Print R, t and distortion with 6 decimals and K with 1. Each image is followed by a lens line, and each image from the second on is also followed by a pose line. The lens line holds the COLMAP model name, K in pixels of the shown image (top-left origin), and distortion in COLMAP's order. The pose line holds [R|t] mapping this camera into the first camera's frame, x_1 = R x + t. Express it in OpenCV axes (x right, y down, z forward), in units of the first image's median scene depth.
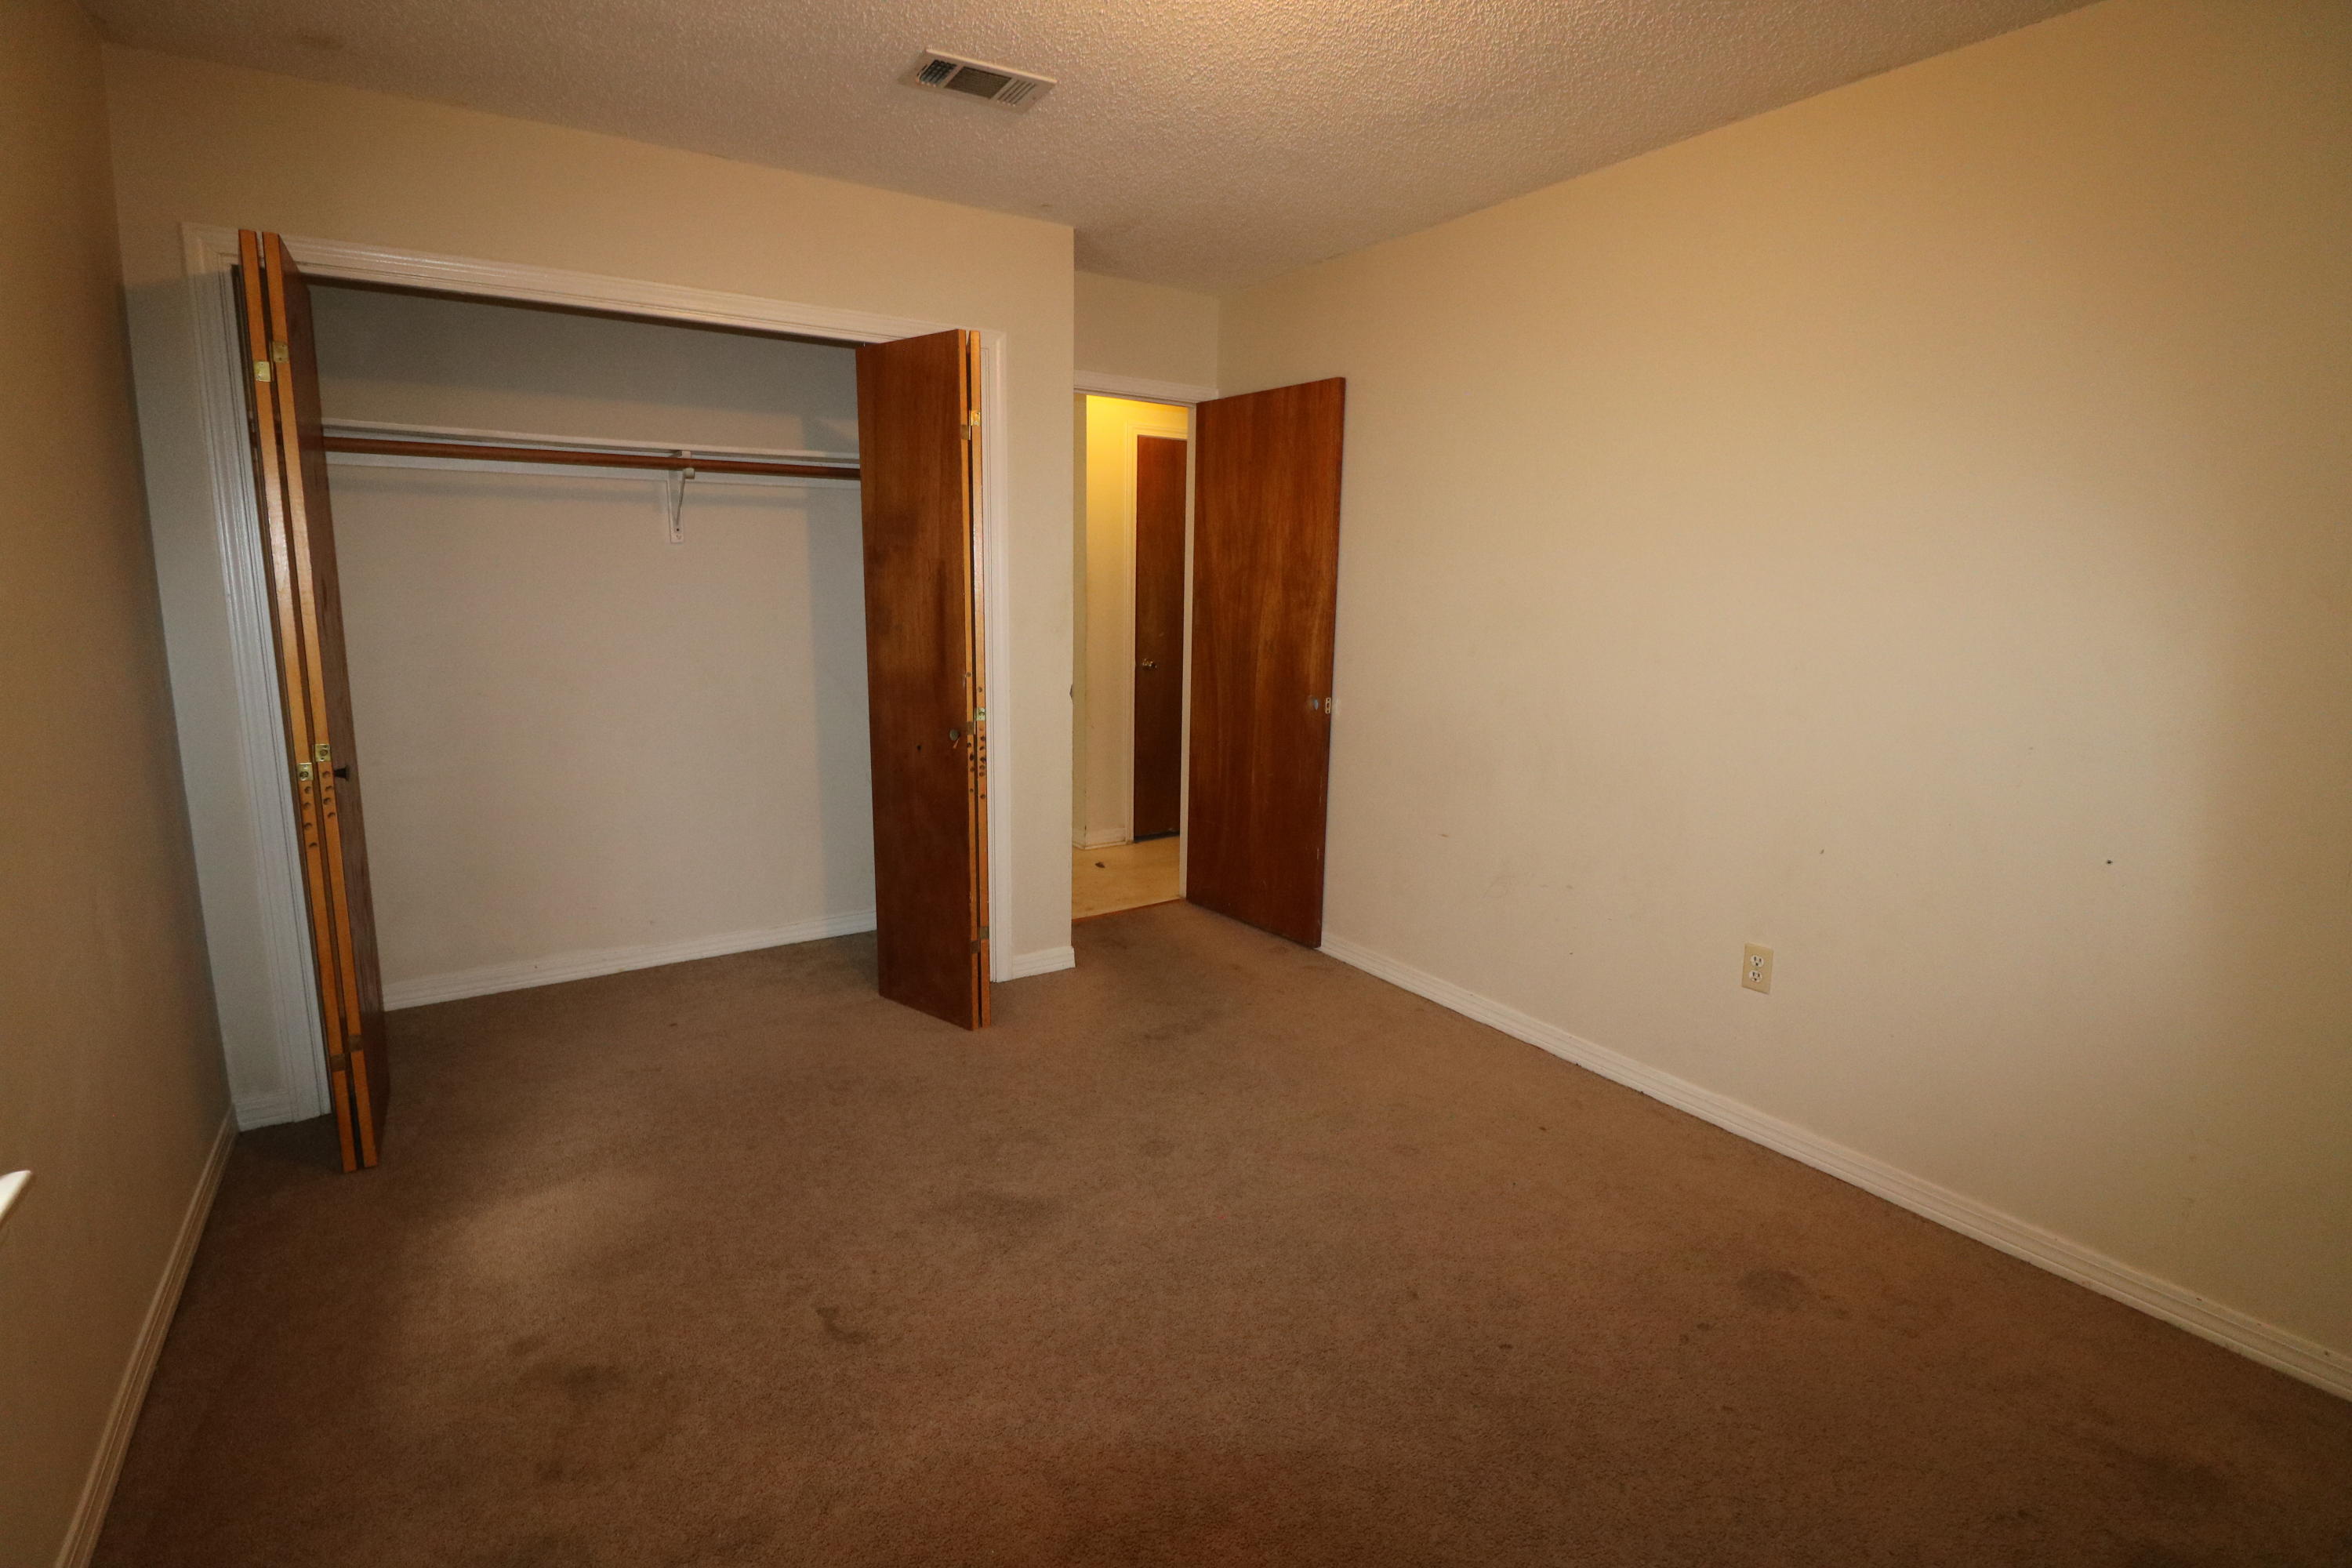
lens RADIAL K [[1109.1, 0, 1185.1], [0, 1109.1, 796.3], [0, 0, 1]] dist [0.002022, 0.000187]
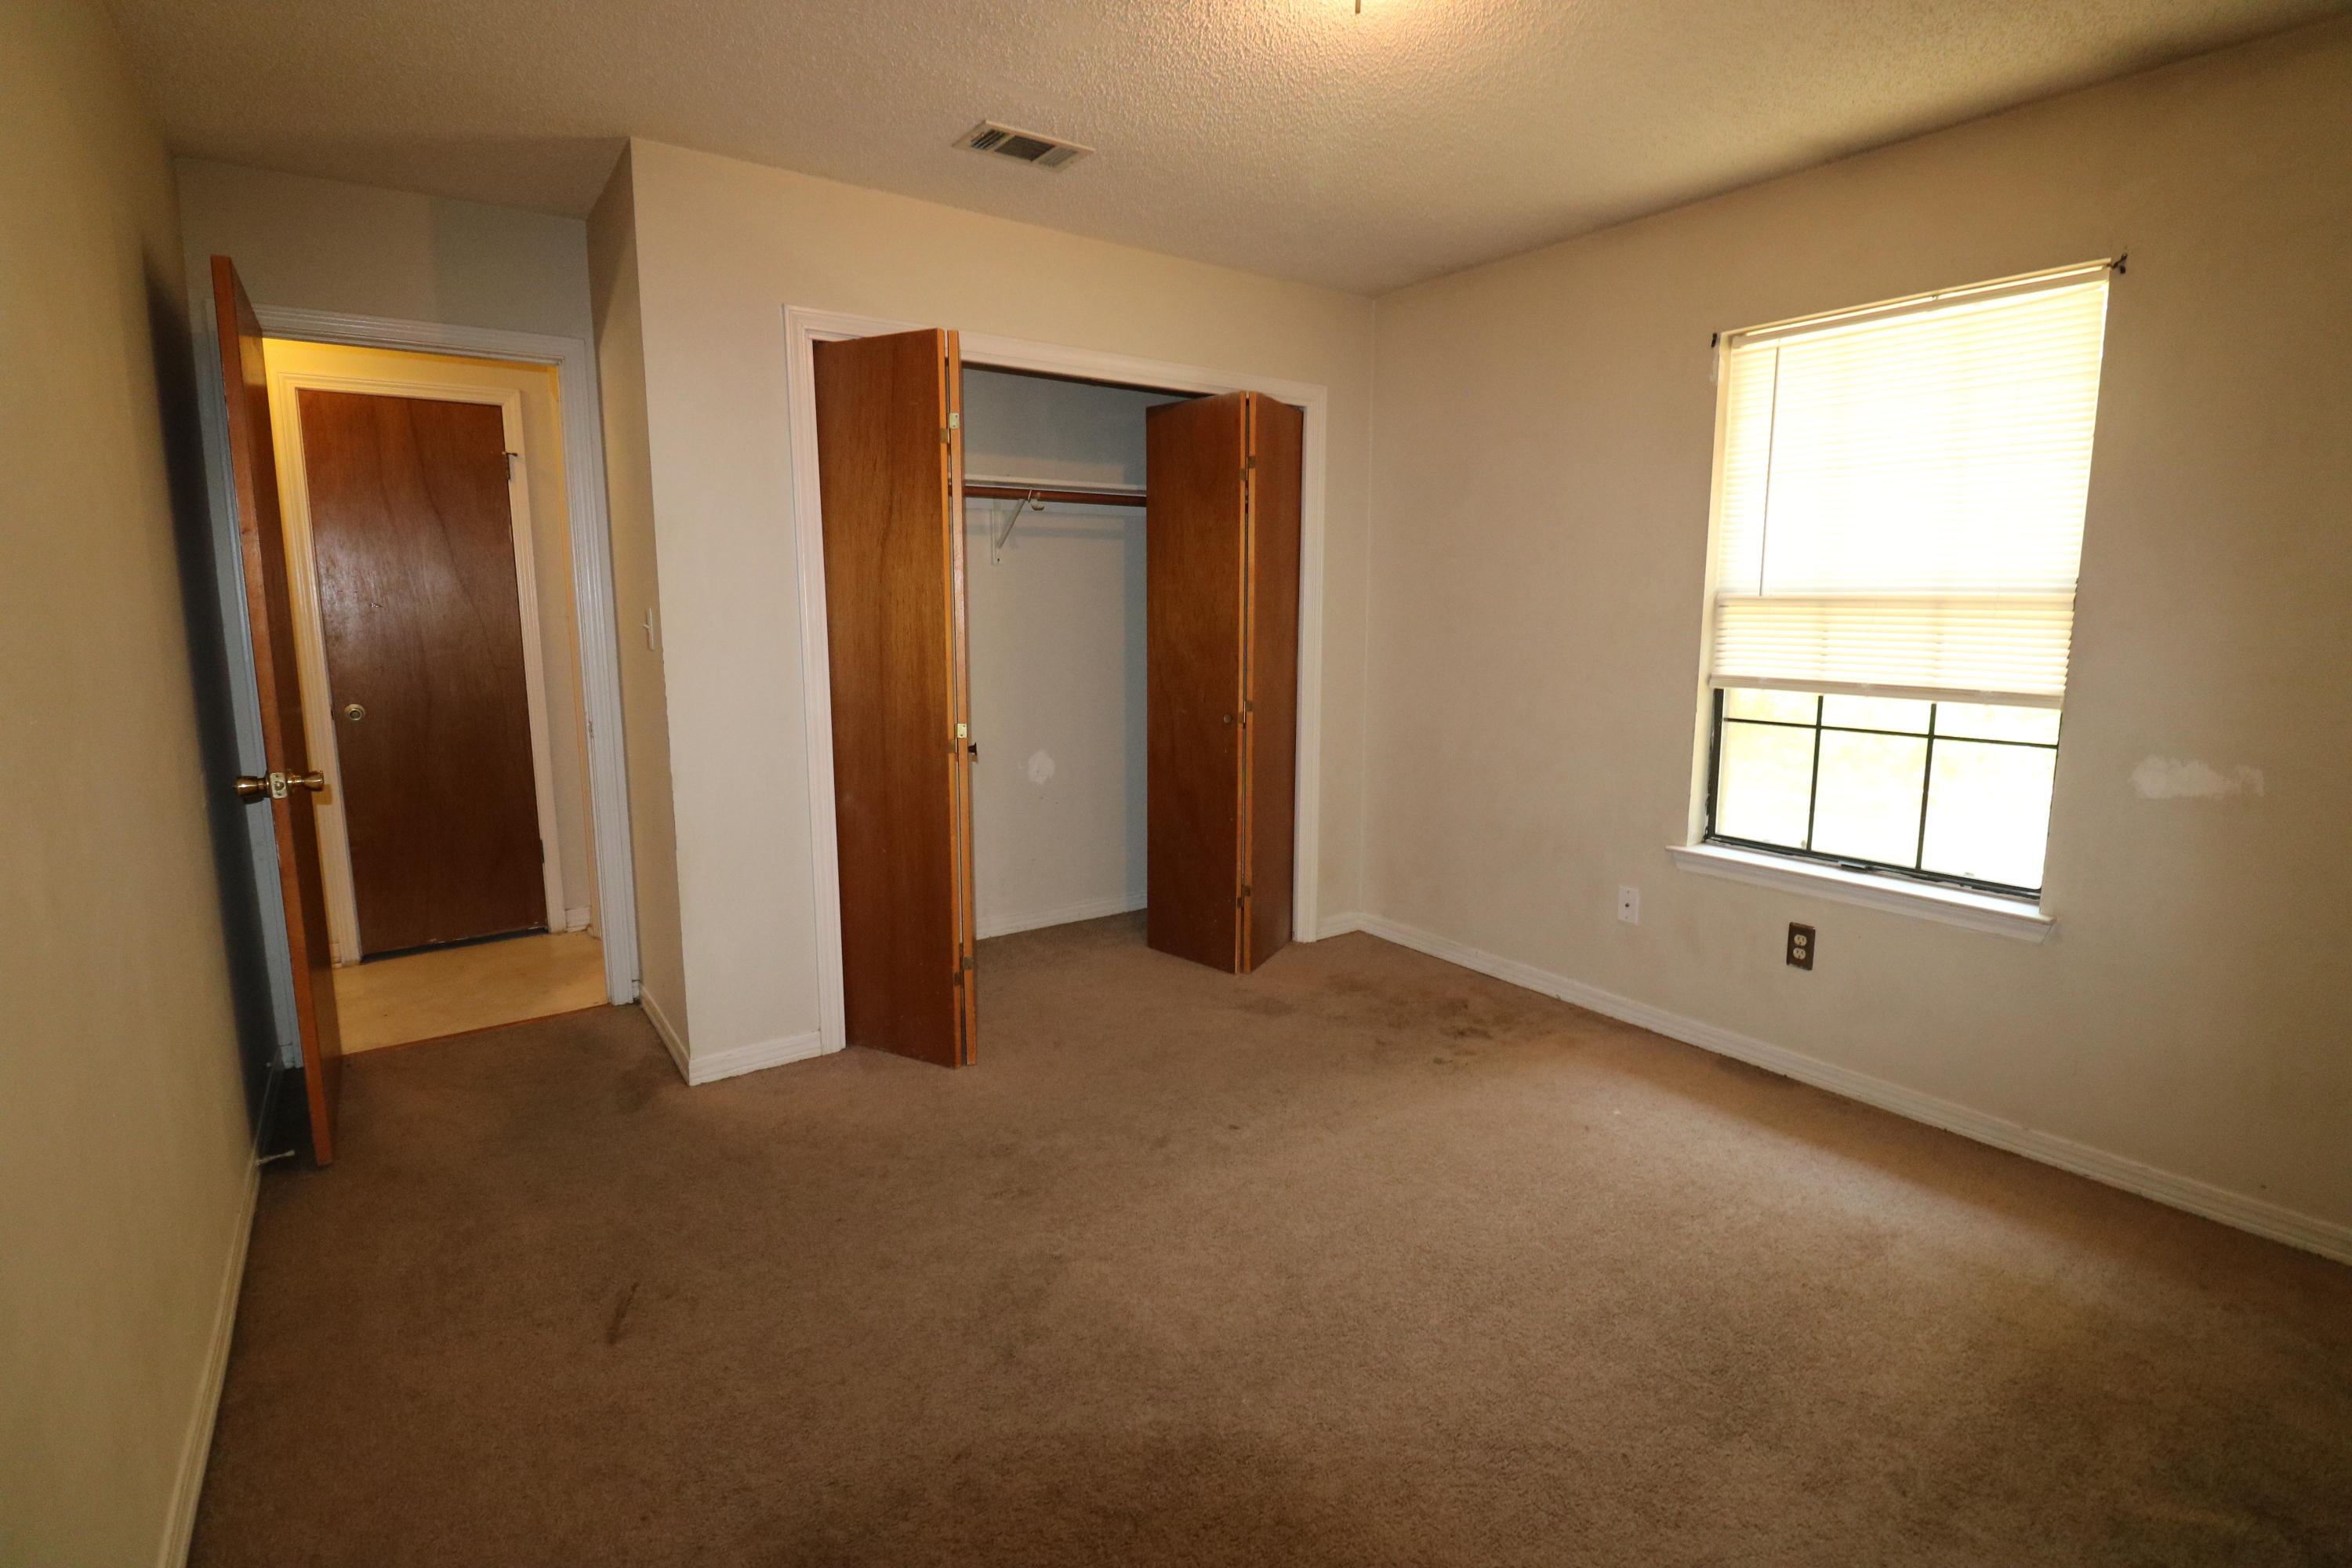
lens RADIAL K [[1109.1, 0, 1165.5], [0, 1109.1, 761.7], [0, 0, 1]] dist [0.002022, 0.000187]
pose [[0.999315, -0.010519, 0.035493, -0.217082], [0.012675, 0.998054, -0.061053, 0.031266], [-0.034782, 0.061461, 0.997503, -0.084557]]
